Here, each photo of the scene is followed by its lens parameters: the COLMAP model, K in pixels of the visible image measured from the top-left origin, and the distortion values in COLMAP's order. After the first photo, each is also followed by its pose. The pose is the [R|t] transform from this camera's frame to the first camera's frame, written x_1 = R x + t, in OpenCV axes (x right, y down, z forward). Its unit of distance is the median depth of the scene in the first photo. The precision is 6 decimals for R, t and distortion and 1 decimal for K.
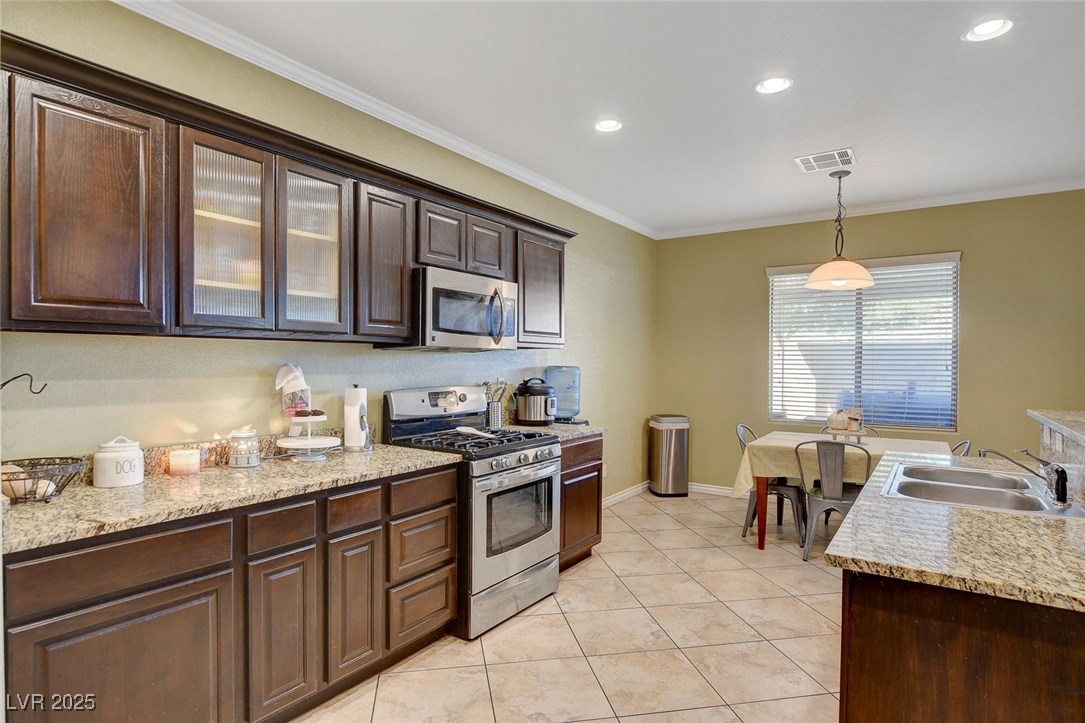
lens RADIAL K [[587.8, 0, 542.5], [0, 587.8, 361.5], [0, 0, 1]] dist [0.000407, 0.000398]
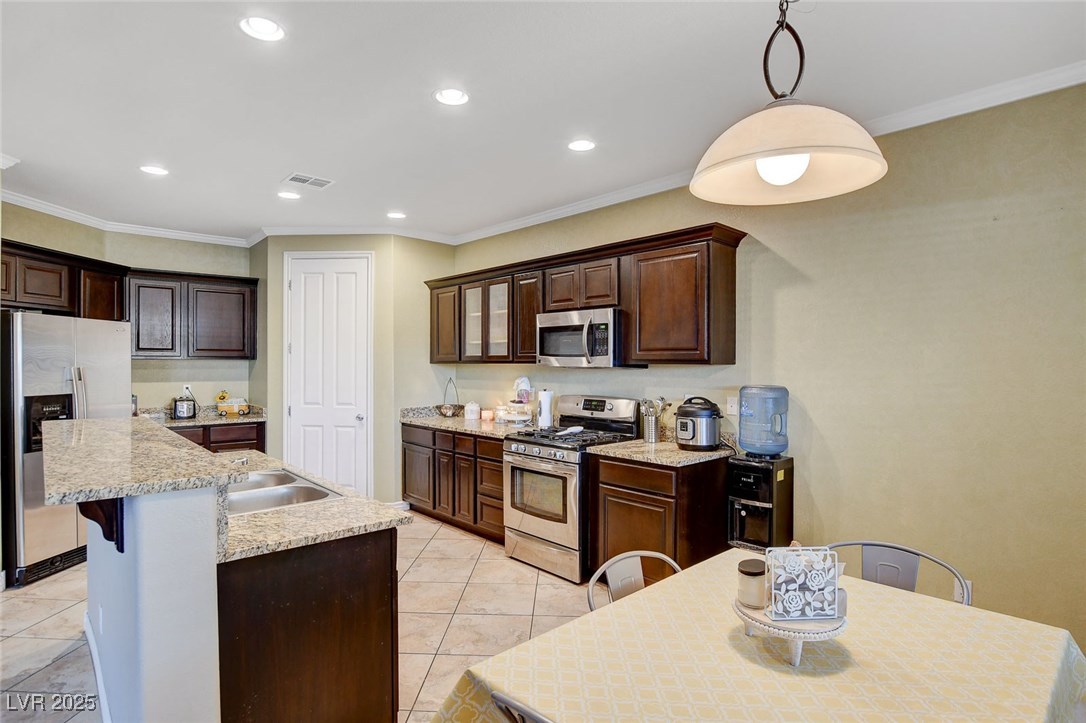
lens RADIAL K [[567.9, 0, 520.1], [0, 567.9, 362.8], [0, 0, 1]] dist [-0.030998, 0.000632]
pose [[-0.259910, -0.005032, -0.965620, 1.238206], [-0.002998, 0.999986, -0.004404, -0.027874], [0.965628, 0.001750, -0.259922, 1.335335]]
